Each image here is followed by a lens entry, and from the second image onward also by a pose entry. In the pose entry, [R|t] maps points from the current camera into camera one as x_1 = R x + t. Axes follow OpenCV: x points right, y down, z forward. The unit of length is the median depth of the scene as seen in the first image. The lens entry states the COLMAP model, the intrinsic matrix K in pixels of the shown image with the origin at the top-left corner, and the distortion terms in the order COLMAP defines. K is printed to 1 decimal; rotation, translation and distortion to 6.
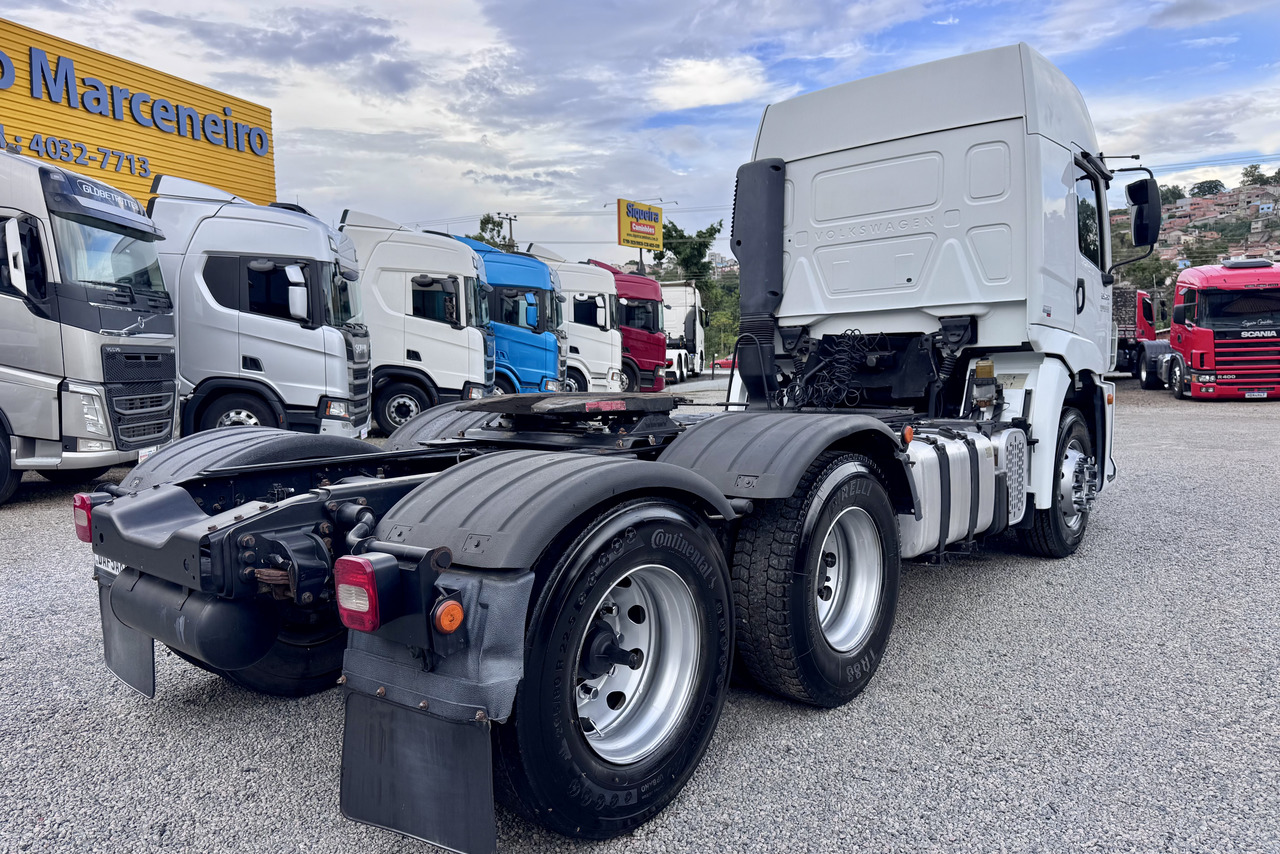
lens RADIAL K [[885.5, 0, 638.5], [0, 885.5, 447.1], [0, 0, 1]] dist [0.105562, -0.131321]
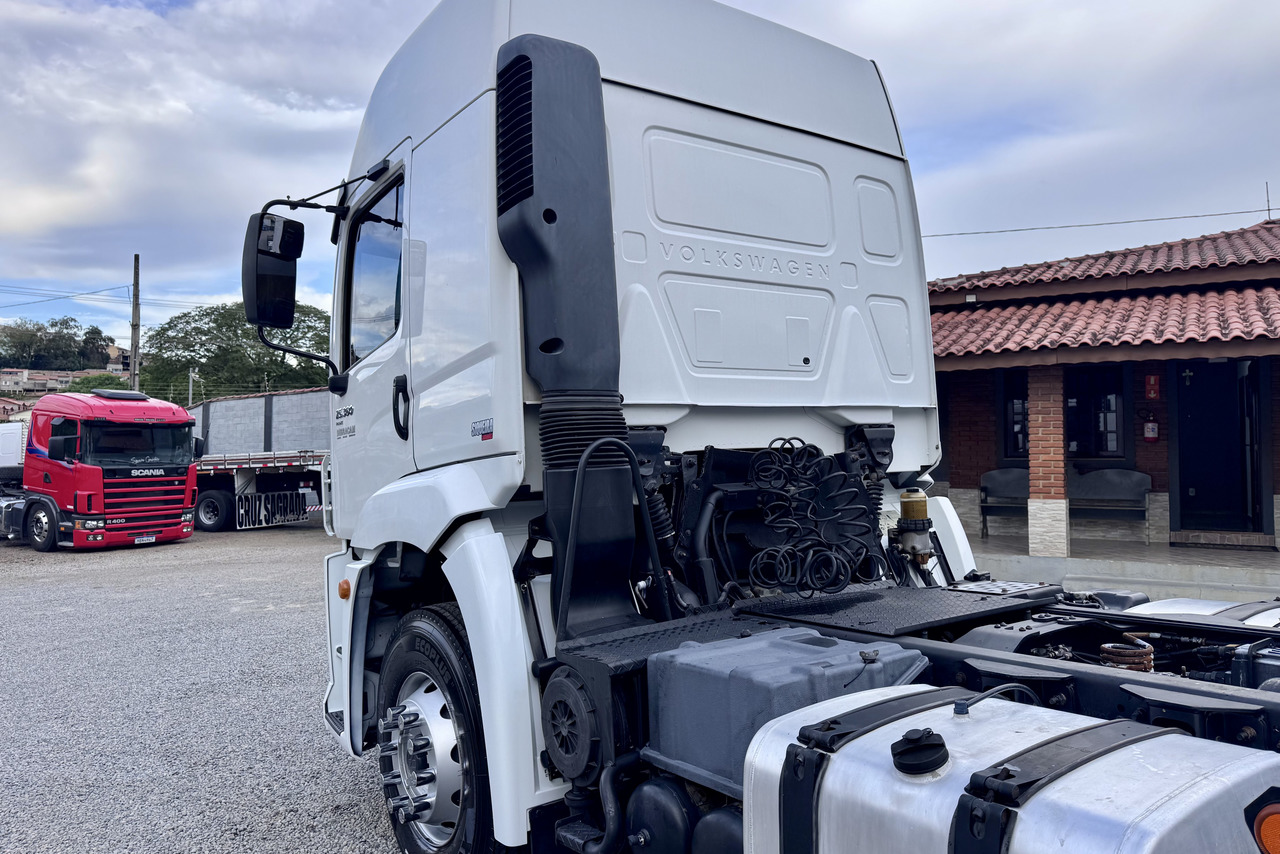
lens RADIAL K [[885.5, 0, 638.5], [0, 885.5, 447.1], [0, 0, 1]] dist [0.105562, -0.131321]
pose [[0.202891, 0.036331, 0.978527, -0.100490], [0.118369, 0.991073, -0.061340, -0.036558], [-0.972021, 0.128272, 0.196780, 0.341128]]
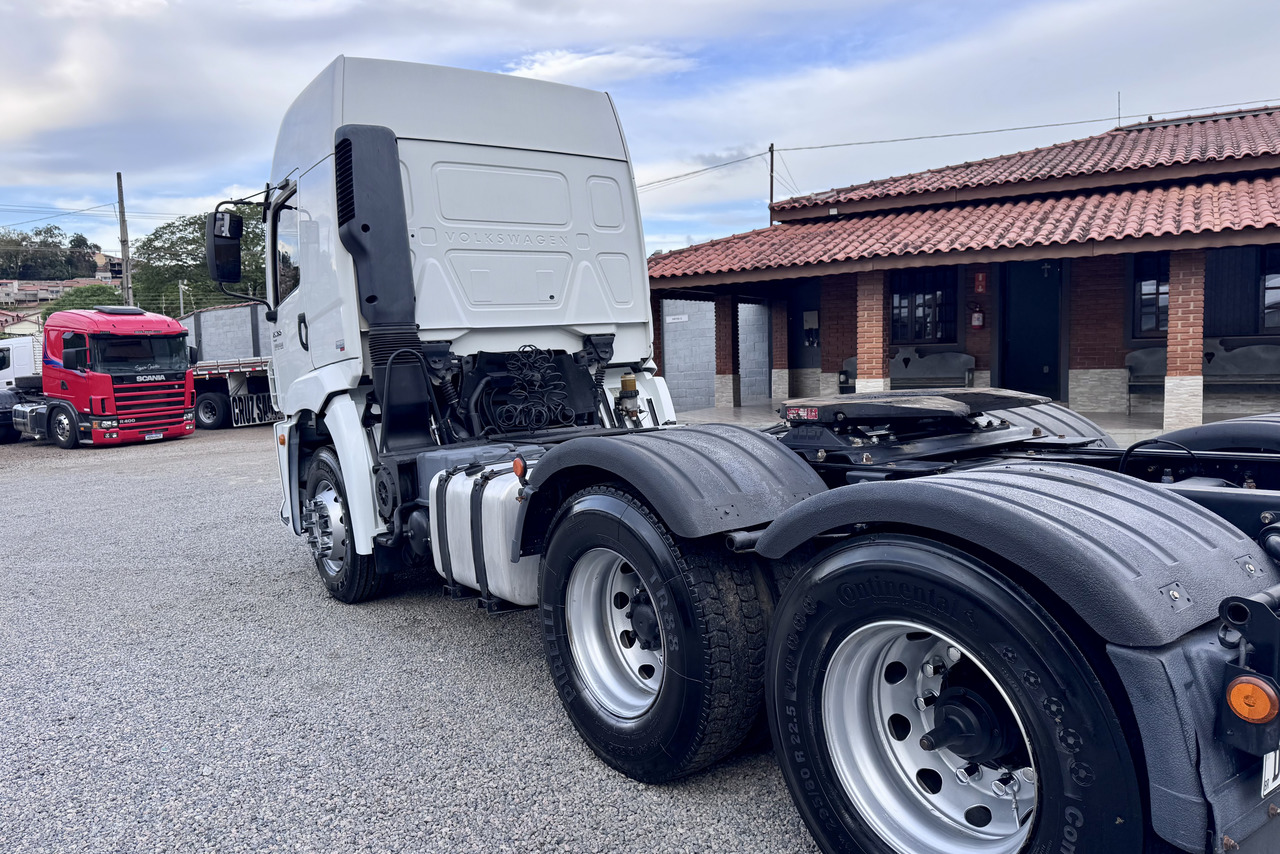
lens RADIAL K [[885.5, 0, 638.5], [0, 885.5, 447.1], [0, 0, 1]] dist [0.105562, -0.131321]
pose [[0.202557, -0.084582, 0.975611, -0.221194], [0.146902, 0.987614, 0.055123, -0.021586], [-0.968189, 0.132154, 0.212474, 0.246206]]
